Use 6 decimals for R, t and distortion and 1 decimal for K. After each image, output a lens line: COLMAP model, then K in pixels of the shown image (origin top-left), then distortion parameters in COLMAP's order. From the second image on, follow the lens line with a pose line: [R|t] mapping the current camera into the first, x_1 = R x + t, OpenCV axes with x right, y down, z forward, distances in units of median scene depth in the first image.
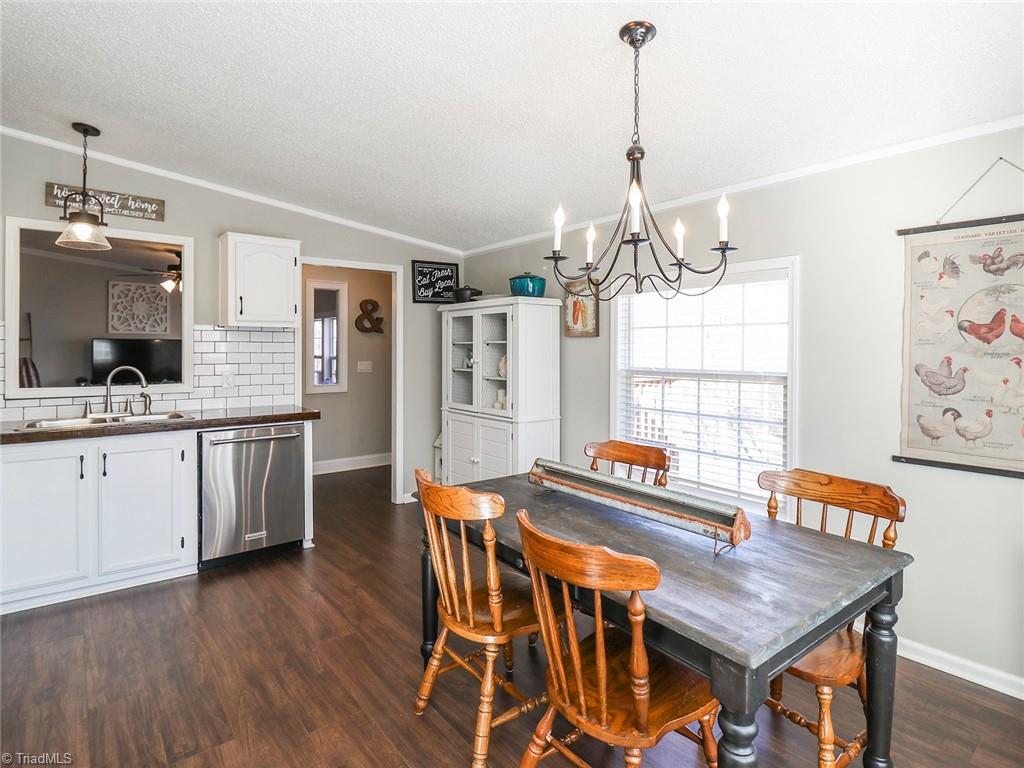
lens RADIAL K [[539.5, 0, 514.6], [0, 539.5, 349.9], [0, 0, 1]] dist [0.000190, -0.000219]
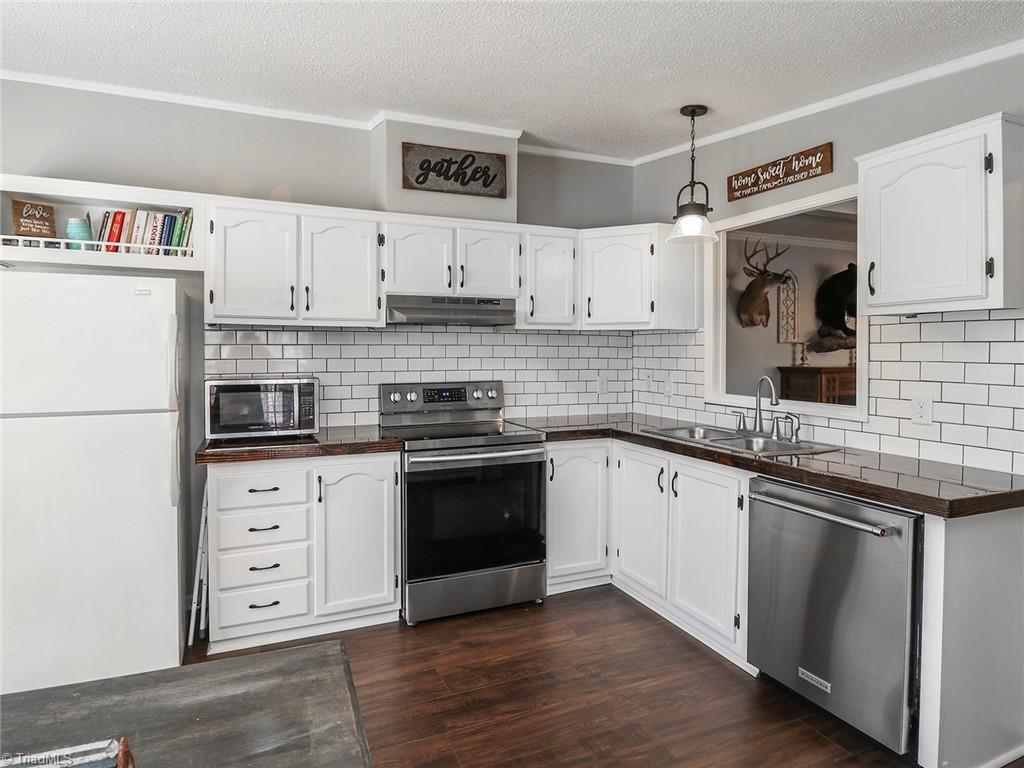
lens RADIAL K [[543.0, 0, 476.7], [0, 543.0, 364.8], [0, 0, 1]] dist [-0.008735, -0.002001]
pose [[-0.271354, 0.021275, -0.962244, 0.146019], [-0.002141, 0.999740, 0.022708, -0.003545], [0.962477, 0.008222, -0.271238, 0.716436]]
